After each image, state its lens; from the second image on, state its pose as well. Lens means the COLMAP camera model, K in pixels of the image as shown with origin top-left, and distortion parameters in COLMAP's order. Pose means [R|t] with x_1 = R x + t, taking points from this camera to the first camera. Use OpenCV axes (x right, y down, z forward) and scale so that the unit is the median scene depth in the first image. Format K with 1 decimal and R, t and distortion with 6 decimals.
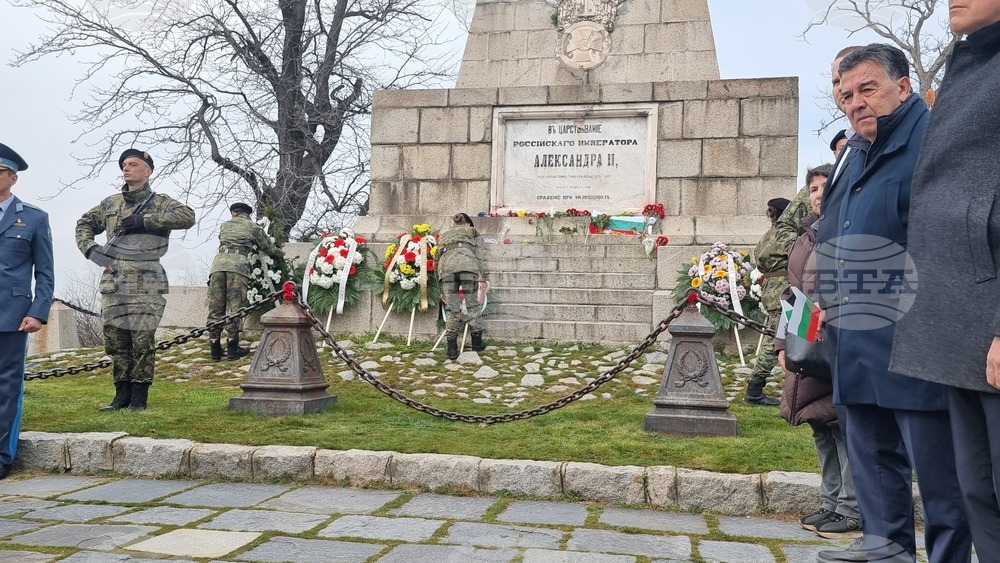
lens RADIAL K [[897.3, 0, 515.0], [0, 897.3, 290.0], [0, 0, 1]] dist [0.079516, -0.067175]
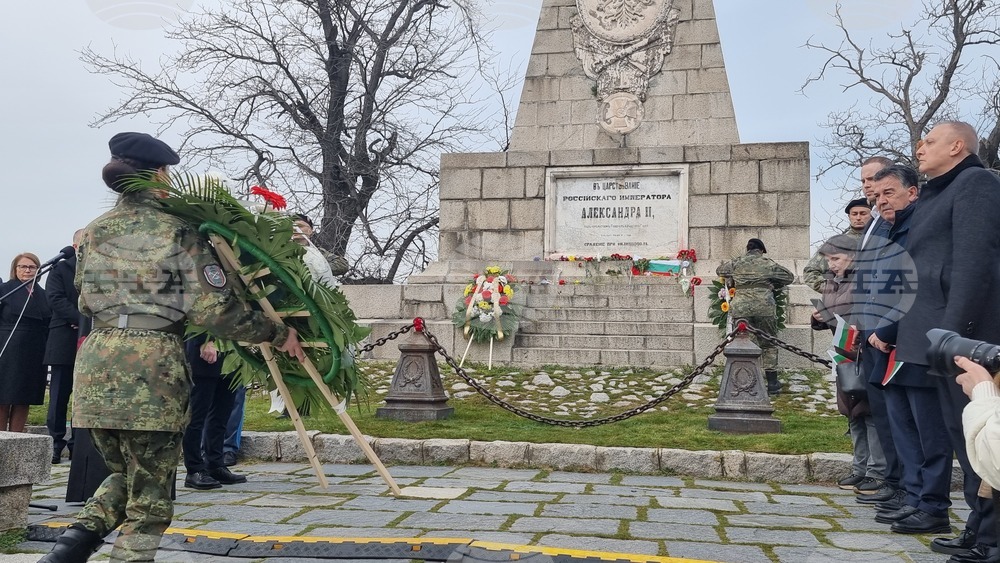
lens RADIAL K [[897.3, 0, 502.1], [0, 897.3, 296.1], [0, 0, 1]] dist [0.079516, -0.067175]
pose [[0.999971, -0.006163, -0.004584, -0.080122], [0.006000, 0.999380, -0.034700, 0.003957], [0.004795, 0.034671, 0.999387, -0.167607]]
